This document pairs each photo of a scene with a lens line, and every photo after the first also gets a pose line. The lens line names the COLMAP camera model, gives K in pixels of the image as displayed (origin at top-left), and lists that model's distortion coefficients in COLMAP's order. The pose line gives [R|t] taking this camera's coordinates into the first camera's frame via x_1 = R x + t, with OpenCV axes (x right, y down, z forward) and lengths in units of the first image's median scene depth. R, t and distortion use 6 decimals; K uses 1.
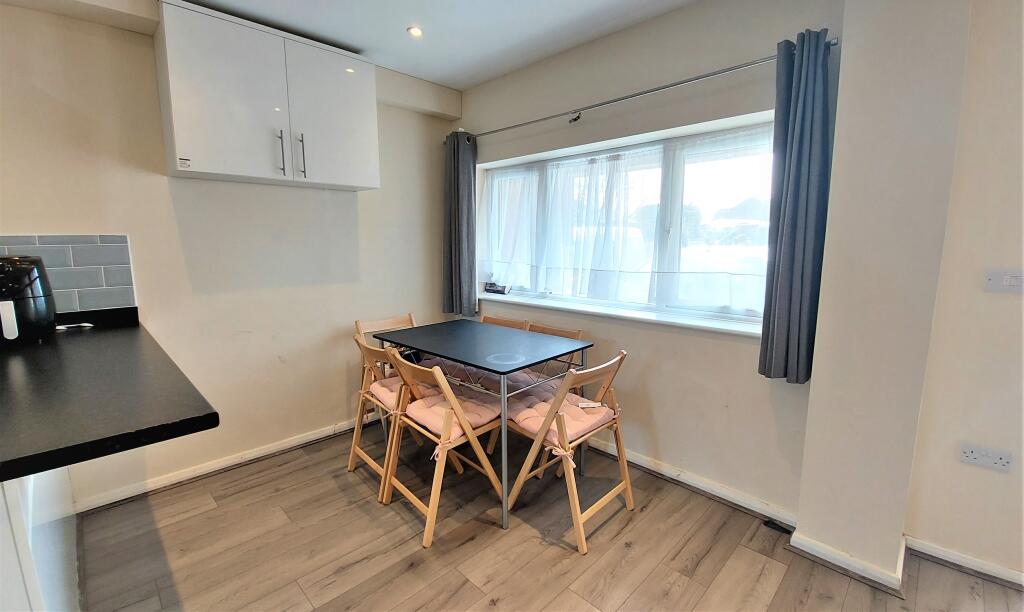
lens RADIAL K [[438.6, 0, 512.0], [0, 438.6, 306.0], [0, 0, 1]] dist [0.000971, -0.000118]
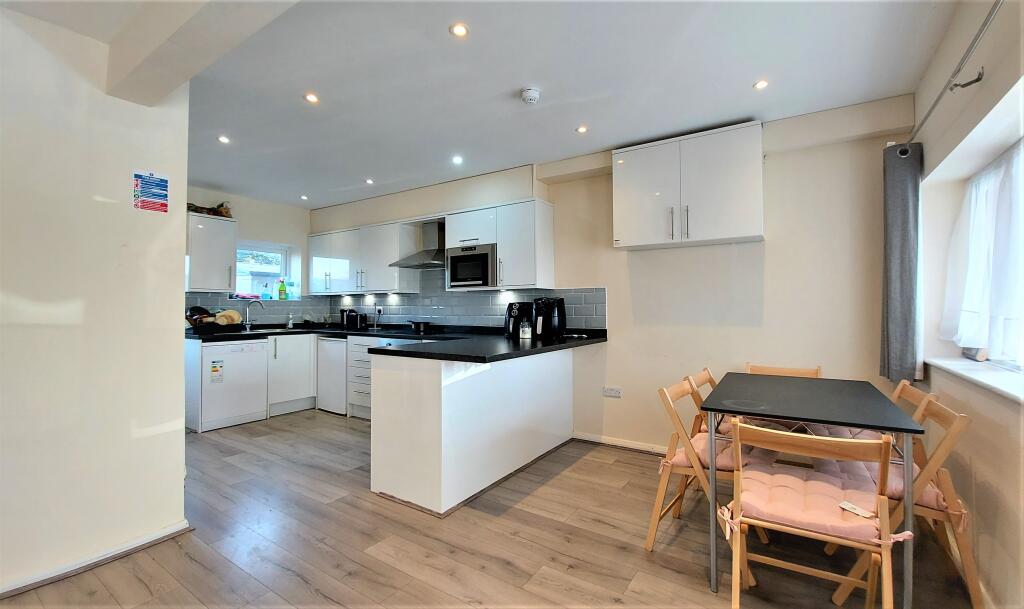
lens RADIAL K [[424.5, 0, 512.0], [0, 424.5, 304.5], [0, 0, 1]] dist [0.002154, 0.000120]
pose [[0.191219, -0.005261, -0.981533, 0.687674], [-0.147140, 0.988532, -0.033964, 0.017598], [0.970456, 0.150917, 0.188252, 0.315895]]
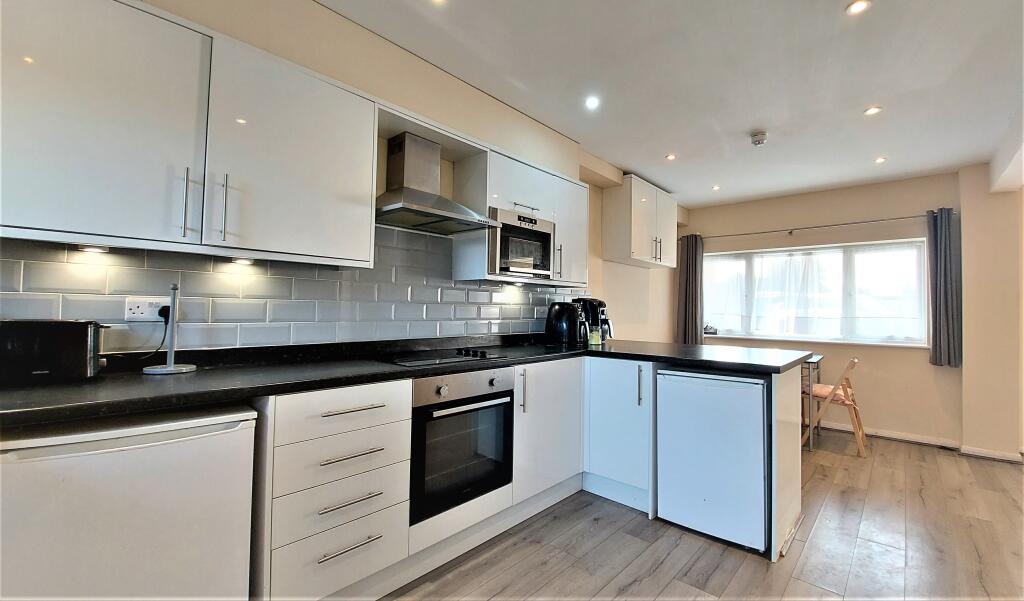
lens RADIAL K [[432.2, 0, 531.5], [0, 432.2, 302.1], [0, 0, 1]] dist [-0.001031, -0.000032]
pose [[0.997654, 0.019958, 0.065482, -1.132056], [-0.008609, 0.985540, -0.169224, 0.182015], [-0.067913, 0.168263, 0.983400, -0.695341]]
